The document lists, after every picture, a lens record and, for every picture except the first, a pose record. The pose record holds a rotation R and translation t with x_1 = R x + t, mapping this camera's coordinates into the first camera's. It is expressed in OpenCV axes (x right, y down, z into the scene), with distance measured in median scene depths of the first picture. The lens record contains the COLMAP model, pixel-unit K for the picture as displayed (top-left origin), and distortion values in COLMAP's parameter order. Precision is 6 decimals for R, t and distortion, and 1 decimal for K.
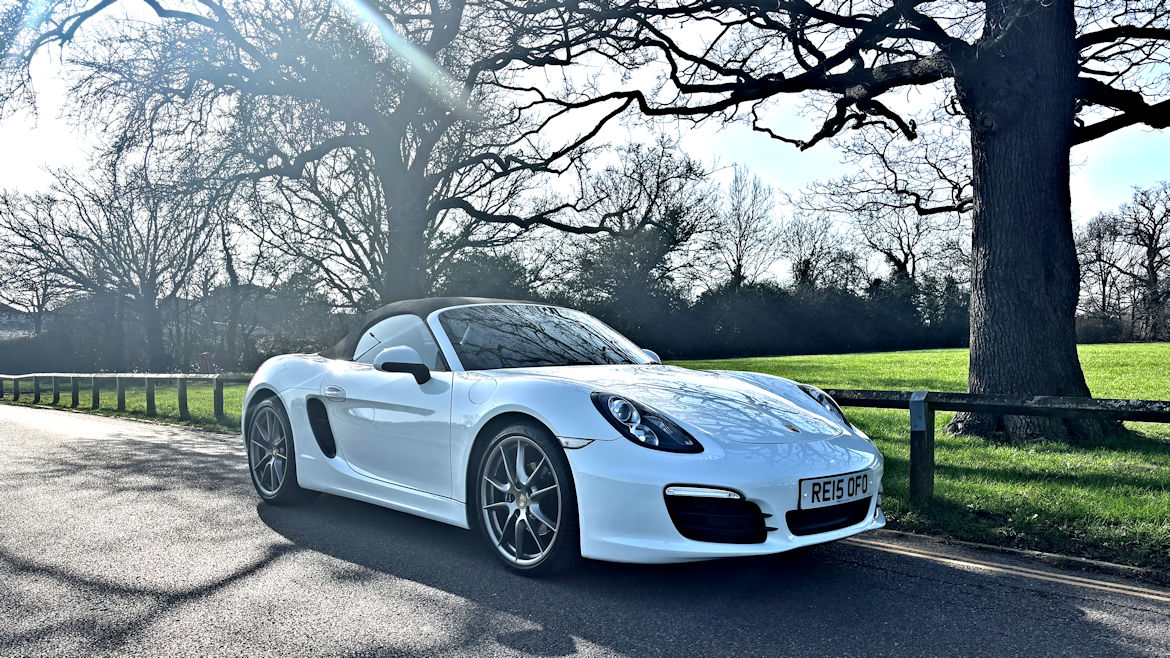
lens RADIAL K [[894.7, 0, 586.0], [0, 894.7, 335.2], [0, 0, 1]] dist [0.073266, 0.003713]
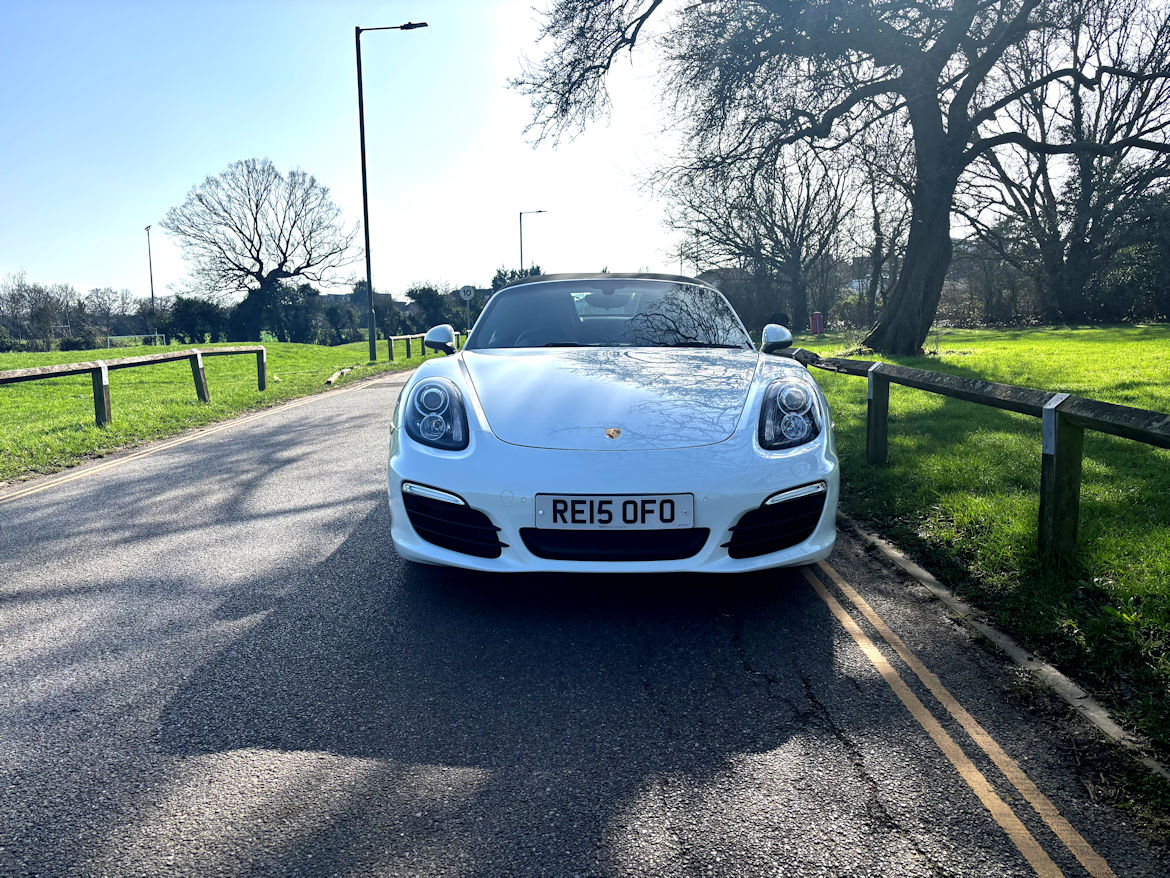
lens RADIAL K [[877.8, 0, 585.2], [0, 877.8, 434.2], [0, 0, 1]] dist [-0.008977, -0.001320]
pose [[0.735858, 0.086689, -0.671564, 0.795271], [0.023085, 0.987983, 0.152829, -0.018054], [0.676742, -0.127964, 0.725014, 0.433381]]
